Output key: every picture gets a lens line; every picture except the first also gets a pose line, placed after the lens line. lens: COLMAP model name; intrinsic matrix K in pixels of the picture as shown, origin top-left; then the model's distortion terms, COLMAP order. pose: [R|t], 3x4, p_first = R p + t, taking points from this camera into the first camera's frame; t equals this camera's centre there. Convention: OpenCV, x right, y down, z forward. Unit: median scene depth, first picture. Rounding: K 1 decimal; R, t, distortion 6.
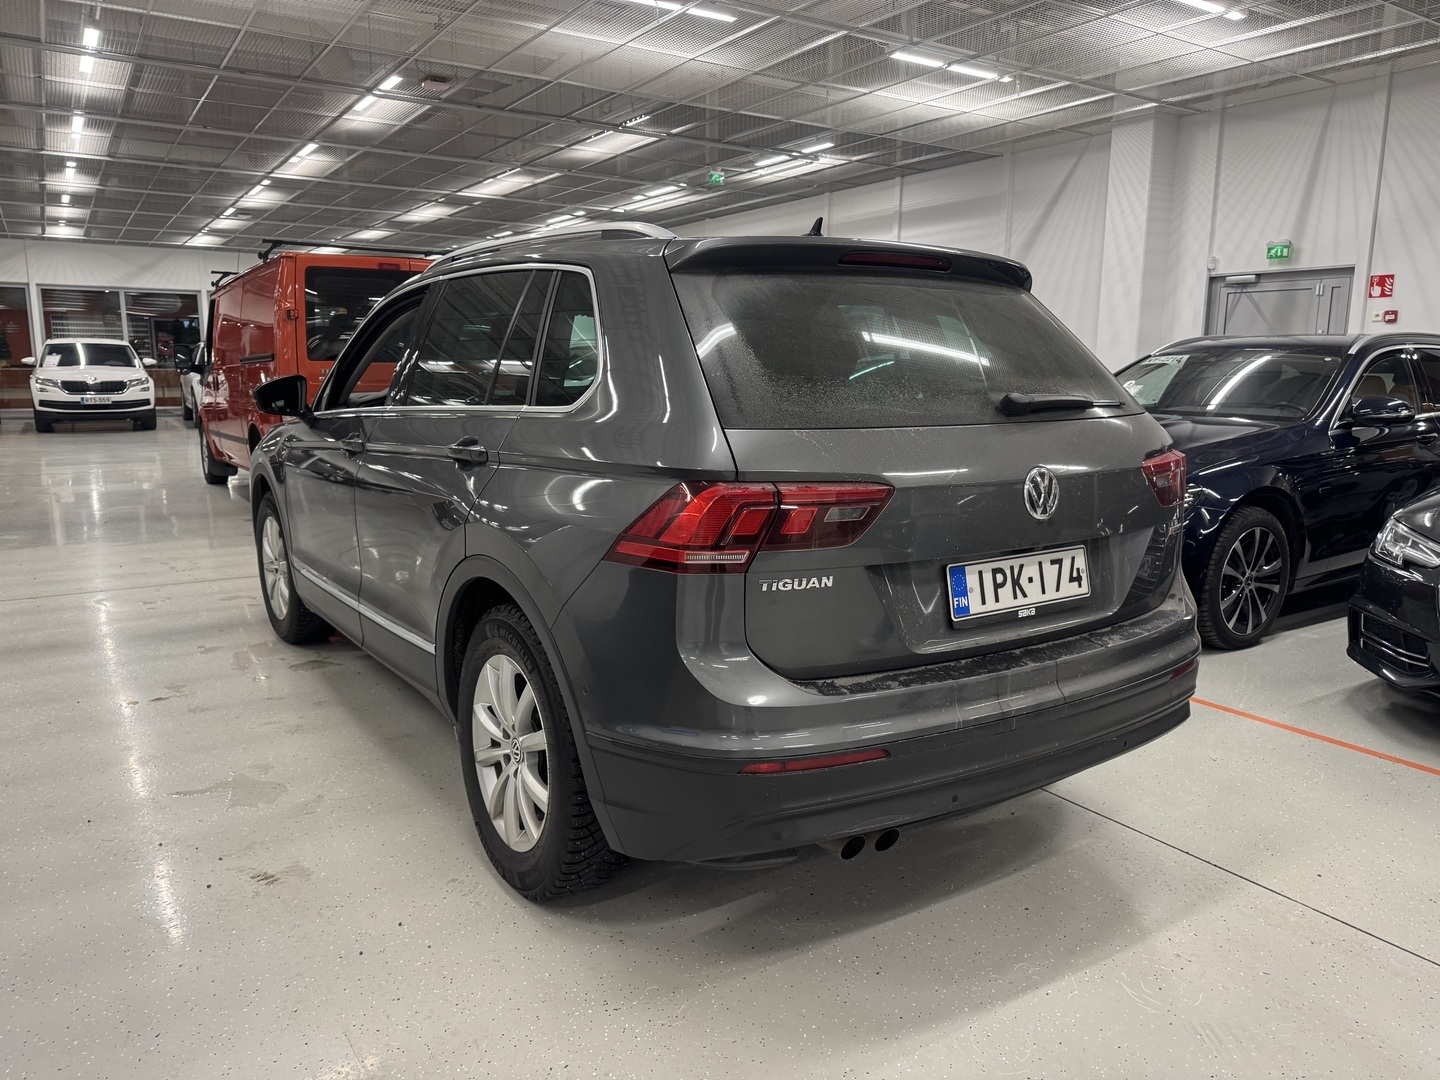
lens RADIAL K [[1025.2, 0, 720.0], [0, 1025.2, 540.0], [0, 0, 1]] dist [-0.001917, -0.004387]
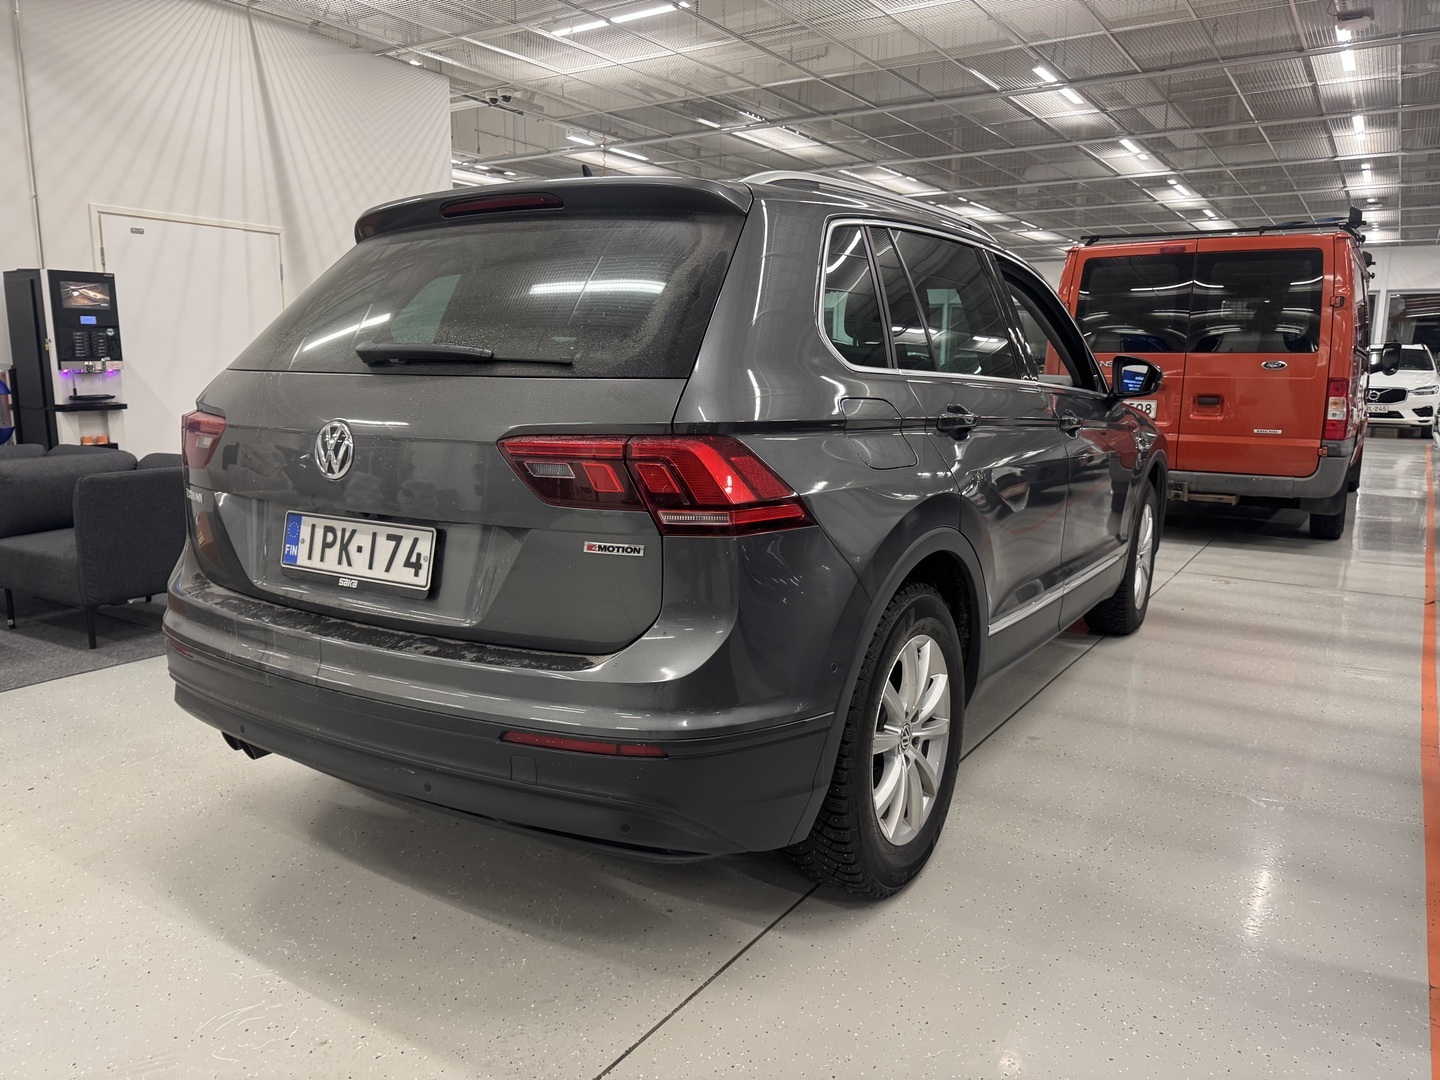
lens RADIAL K [[1024.9, 0, 717.7], [0, 1024.9, 555.1], [0, 0, 1]] dist [0.016527, 0.000377]
pose [[0.410127, 0.162932, -0.897357, 1.227484], [-0.158341, 0.981692, 0.105876, -0.099912], [0.898178, 0.098665, 0.428417, 0.888850]]
